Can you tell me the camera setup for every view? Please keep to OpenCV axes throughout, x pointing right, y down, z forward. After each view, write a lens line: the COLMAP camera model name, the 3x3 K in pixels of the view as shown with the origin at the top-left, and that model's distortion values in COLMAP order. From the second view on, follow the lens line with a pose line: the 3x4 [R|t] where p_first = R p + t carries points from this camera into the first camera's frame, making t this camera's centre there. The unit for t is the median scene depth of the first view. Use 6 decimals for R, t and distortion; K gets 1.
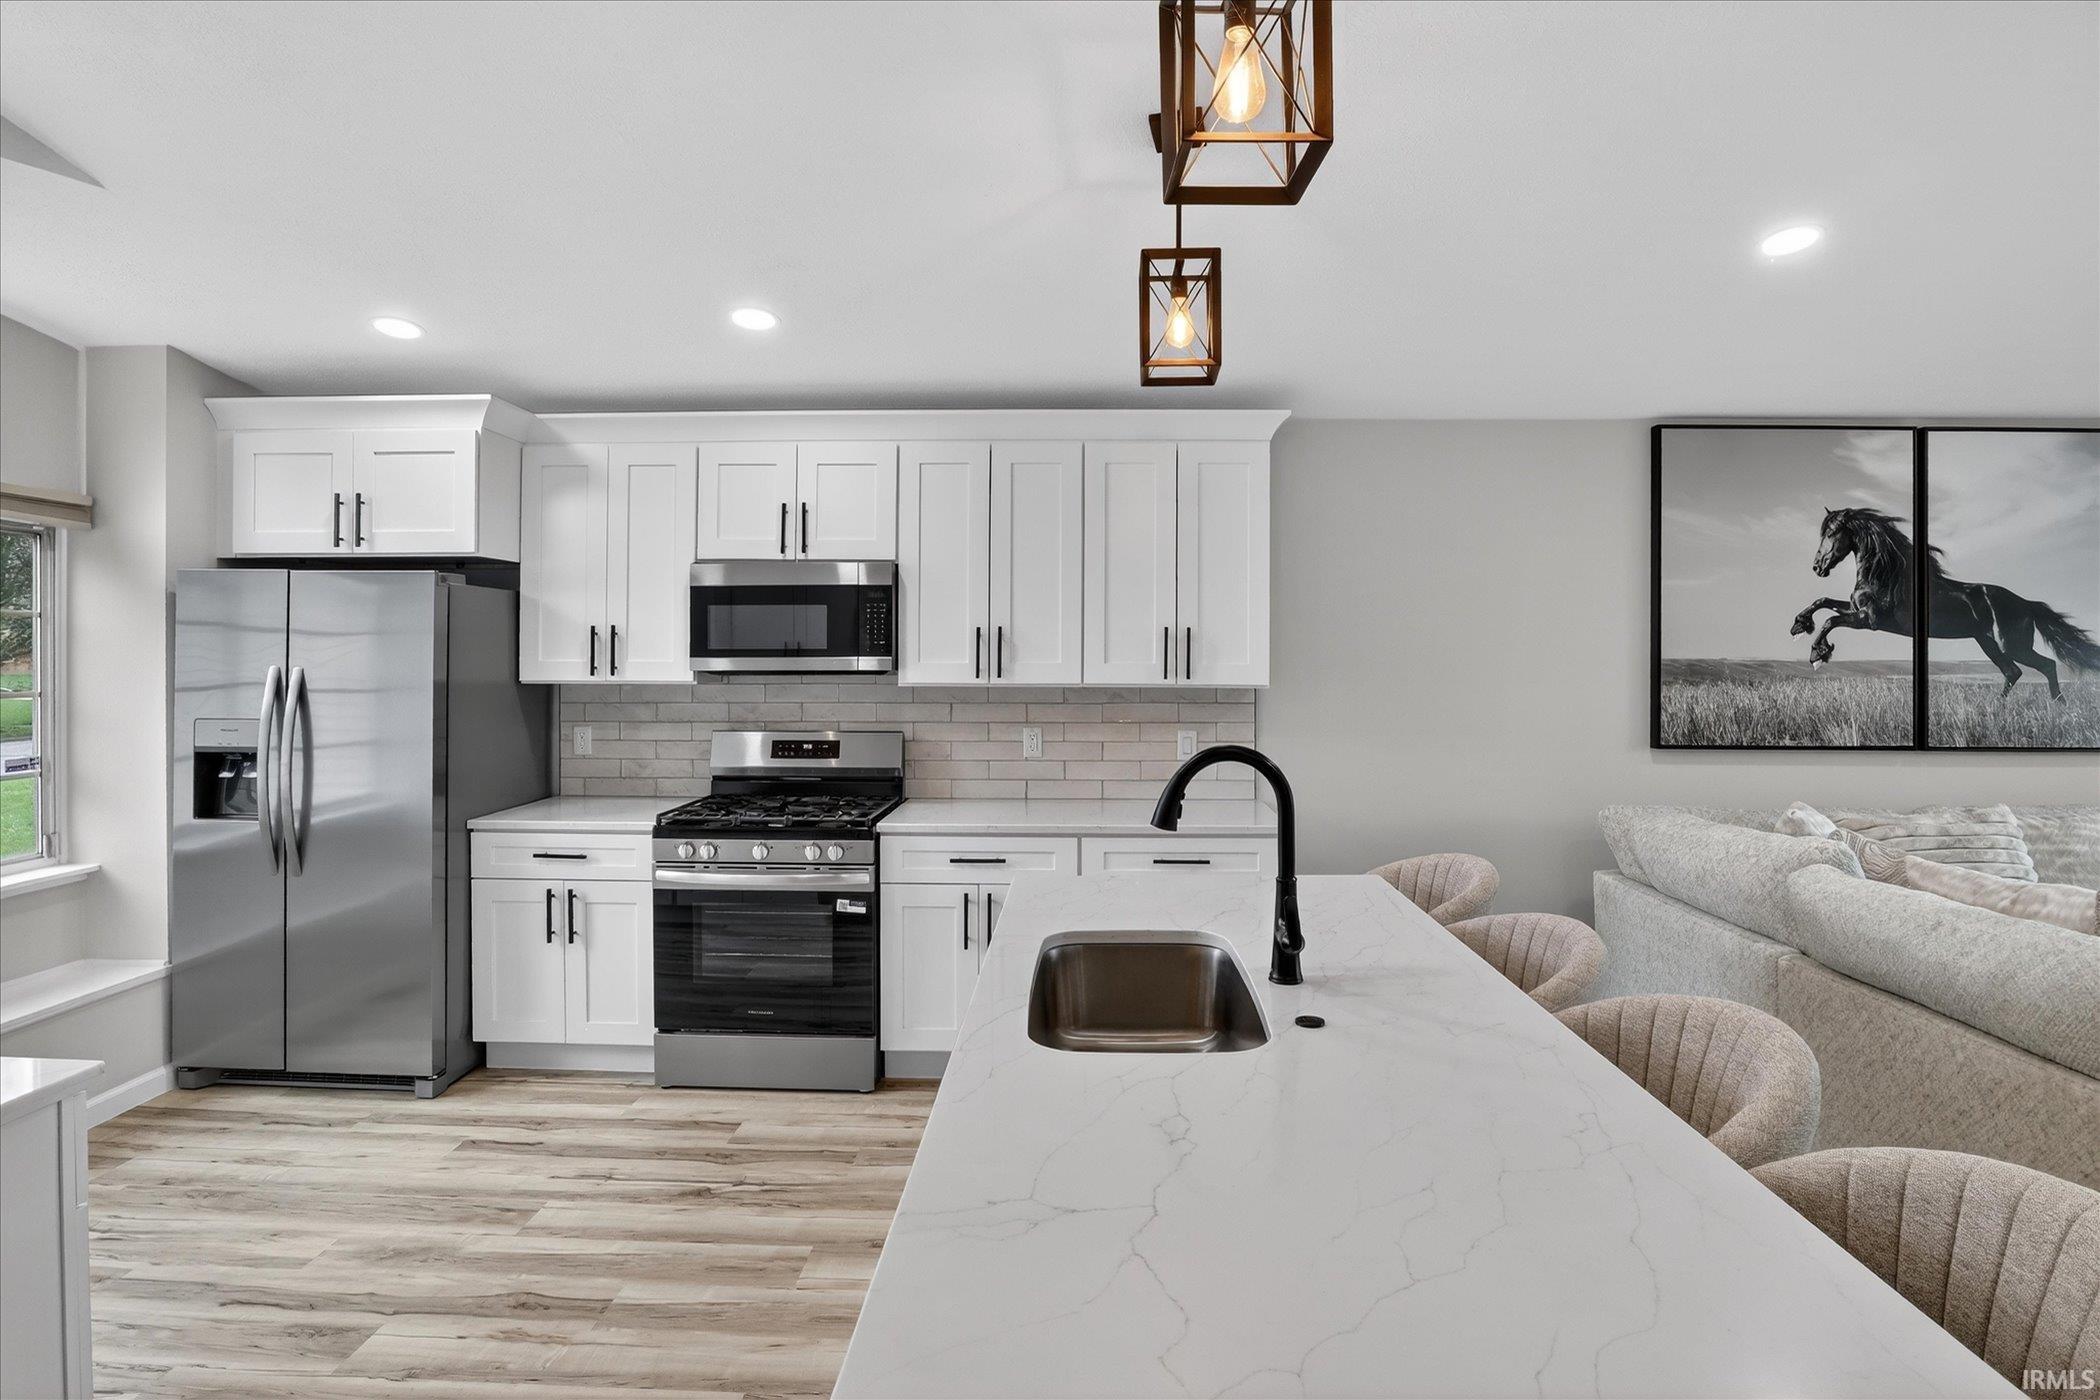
lens RADIAL K [[1074.1, 0, 1037.9], [0, 1074.1, 659.9], [0, 0, 1]] dist [-0.039269, 0.011202]
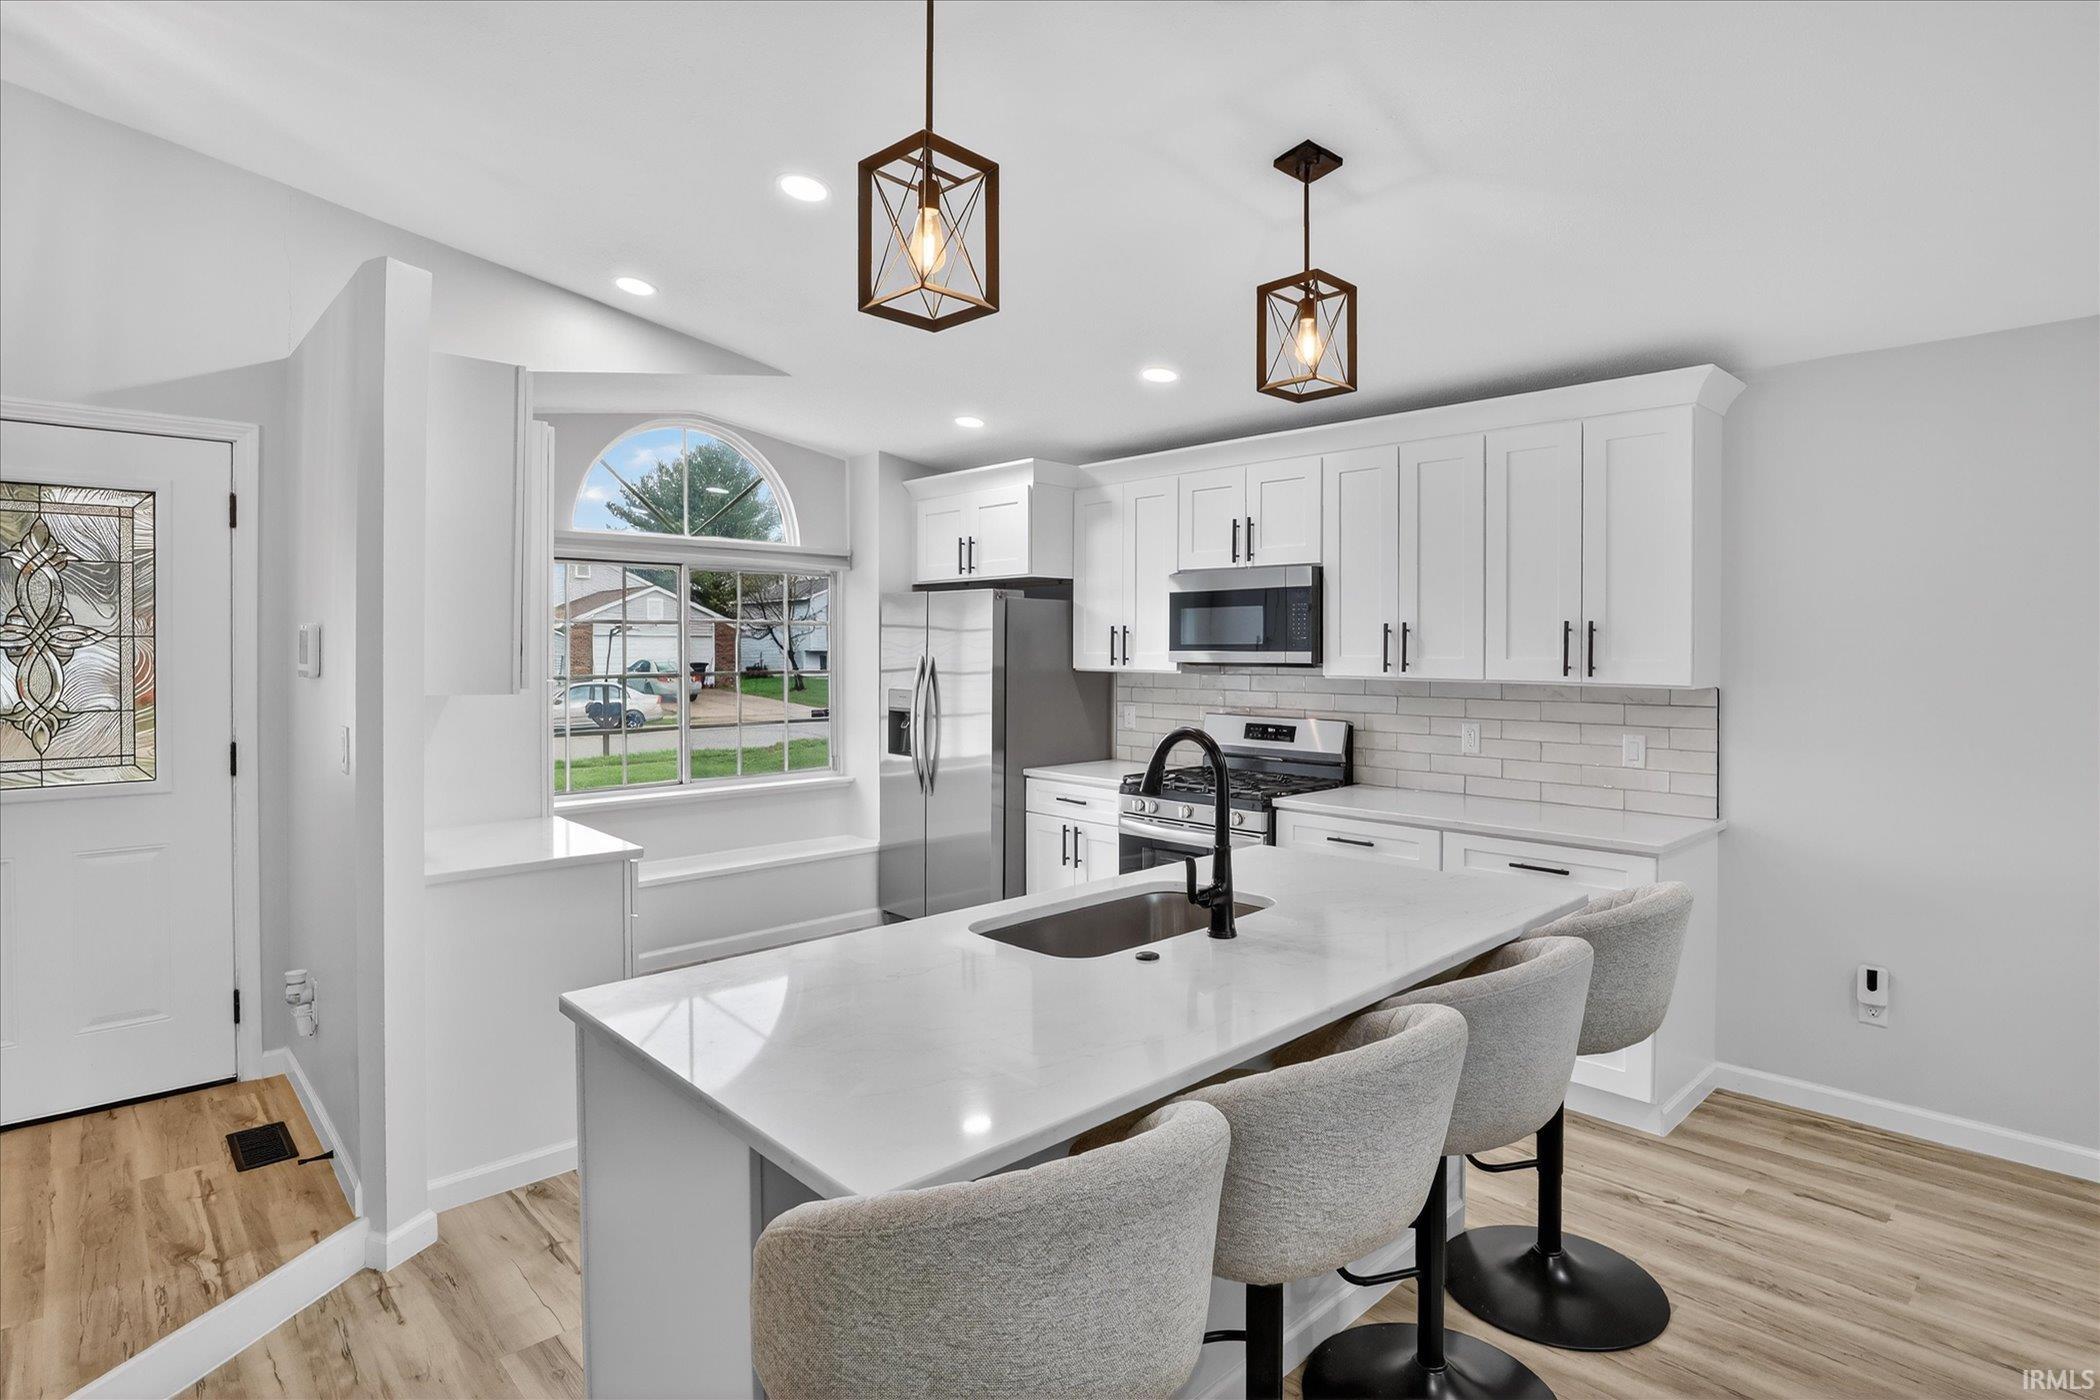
lens RADIAL K [[1074.1, 0, 1046.0], [0, 1074.1, 681.1], [0, 0, 1]] dist [-0.039269, 0.011202]
pose [[0.713063, 0.022413, -0.700741, 0.425376], [-0.006197, 0.999651, 0.025668, 0.001082], [0.701072, -0.013961, 0.712953, 0.024641]]
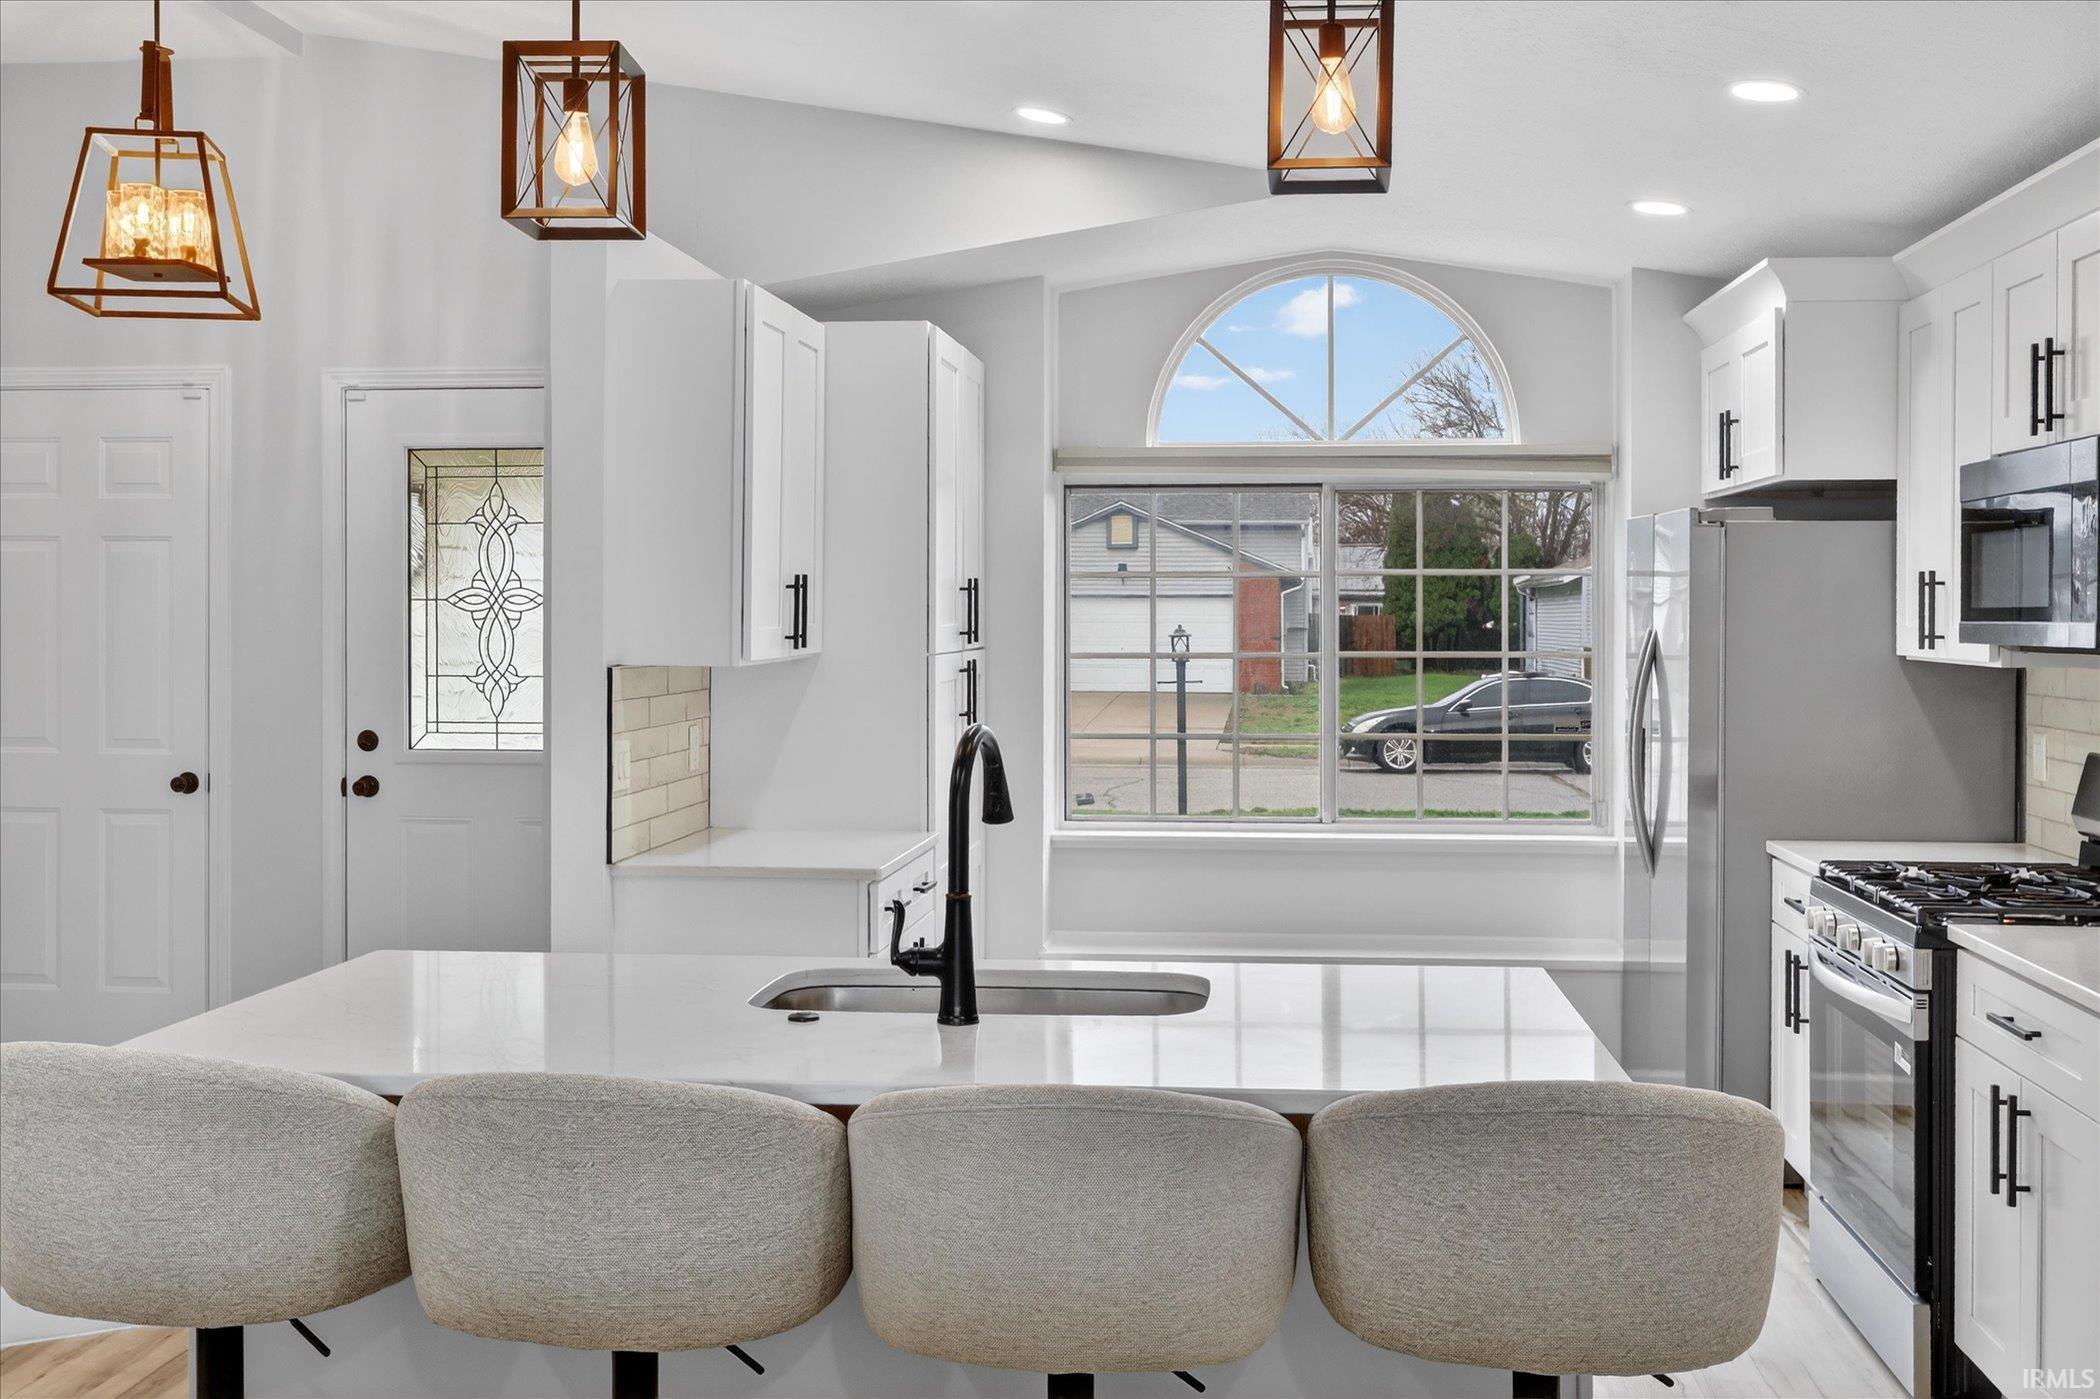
lens RADIAL K [[2028.9, 0, 1053.2], [0, 2028.9, 679.5], [0, 0, 1]] dist [-0.002375, 0.000000]
pose [[-0.061964, 0.034049, -0.997497, 0.824333], [-0.009596, 0.999351, 0.034709, -0.004660], [0.998032, 0.011723, -0.061597, 0.548810]]
